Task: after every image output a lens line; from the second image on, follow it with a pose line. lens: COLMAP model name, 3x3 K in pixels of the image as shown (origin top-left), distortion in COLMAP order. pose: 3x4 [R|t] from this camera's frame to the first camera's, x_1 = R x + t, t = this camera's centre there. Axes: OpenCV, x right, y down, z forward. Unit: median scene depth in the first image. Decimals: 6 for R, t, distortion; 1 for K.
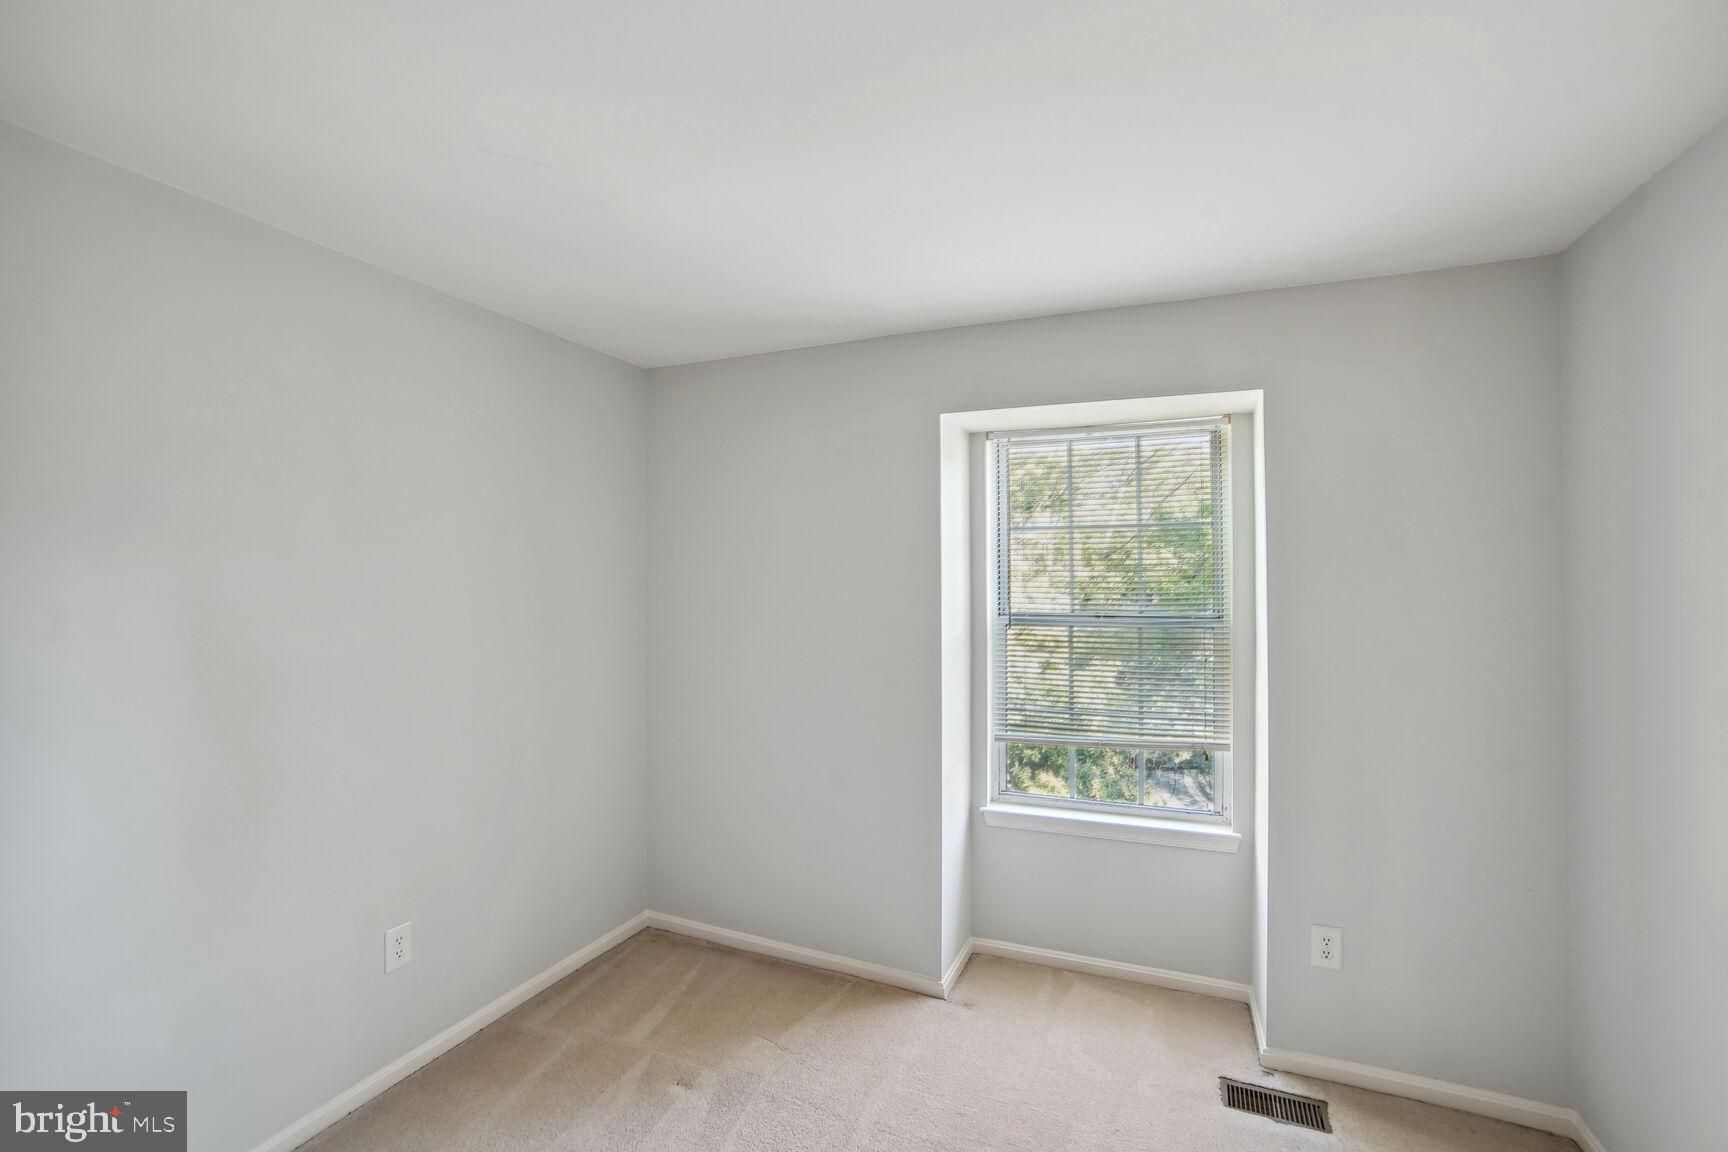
lens RADIAL K [[793.6, 0, 865.0], [0, 793.6, 588.5], [0, 0, 1]] dist [0.001293, 0.000754]
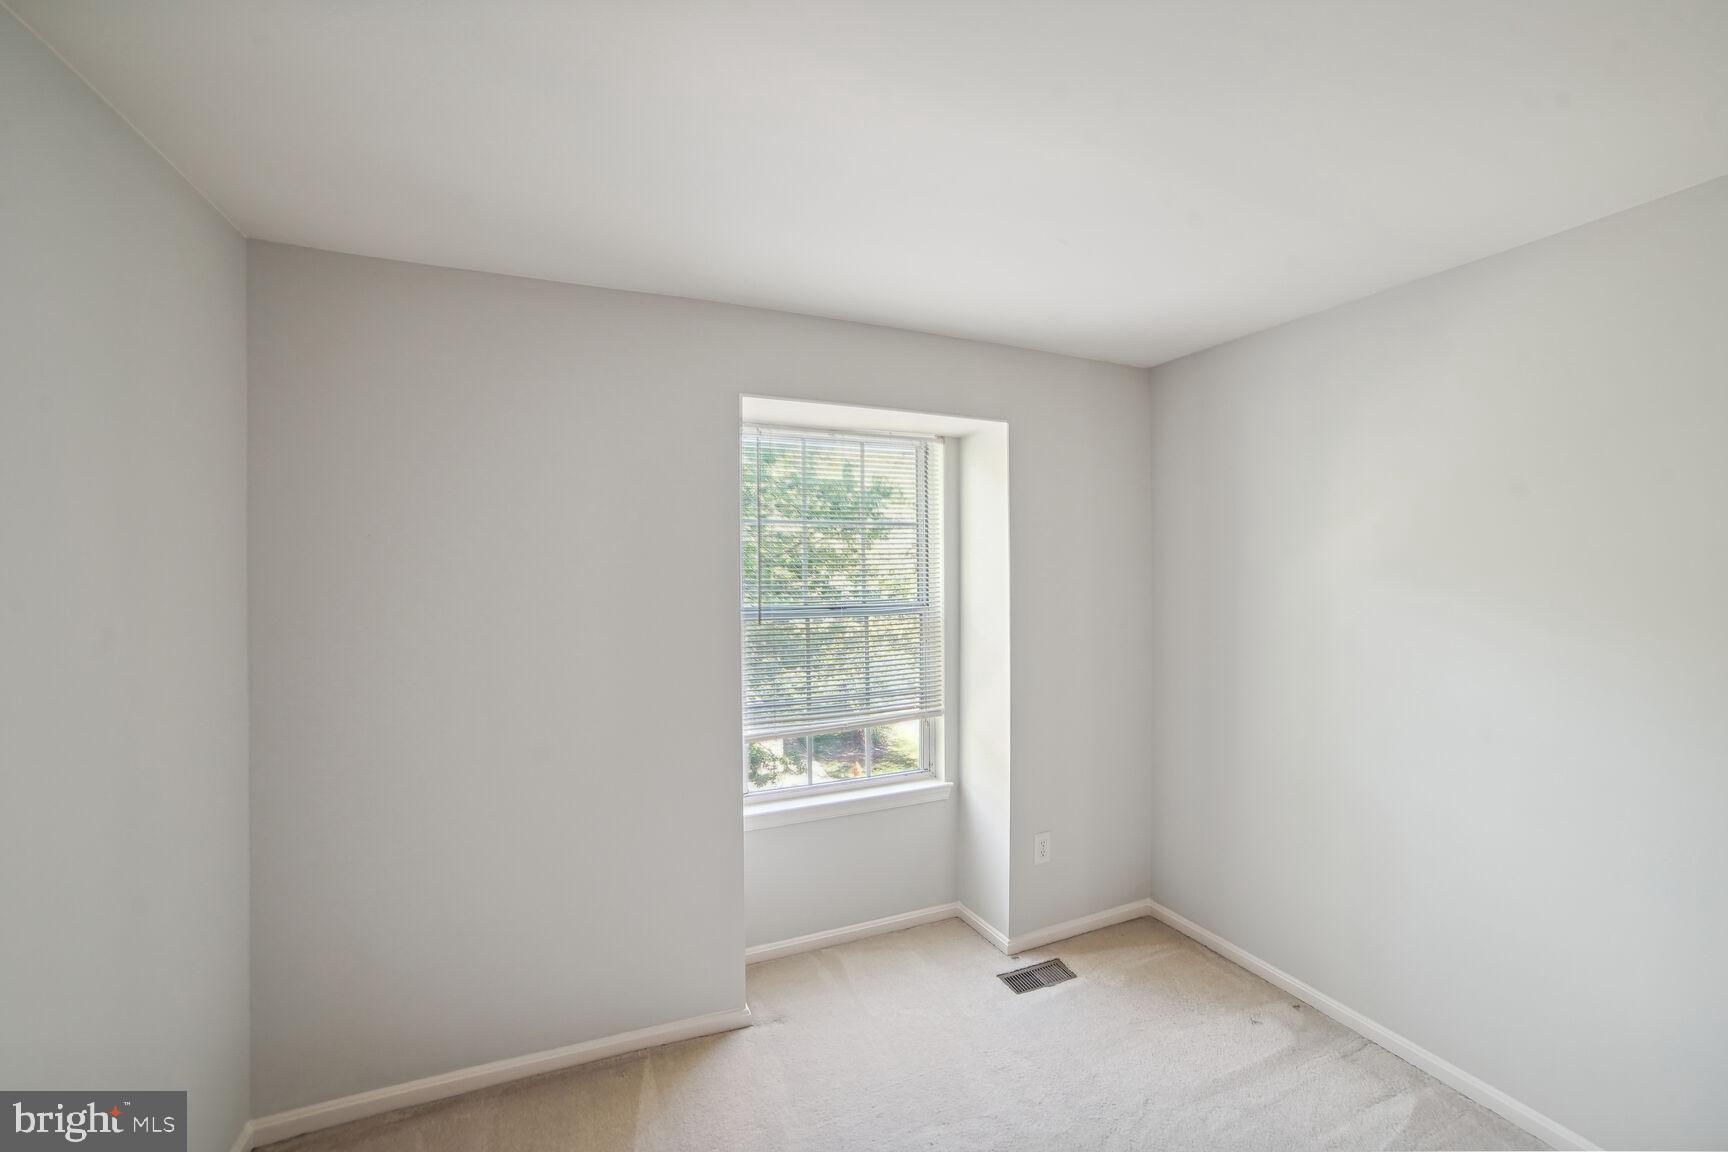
lens RADIAL K [[834.5, 0, 852.8], [0, 834.5, 577.9], [0, 0, 1]] dist [-0.004108, -0.000021]
pose [[0.633632, -0.012613, 0.773532, -0.587574], [0.006574, 0.999919, 0.010919, -0.018742], [-0.773607, -0.001833, 0.633663, 0.294291]]
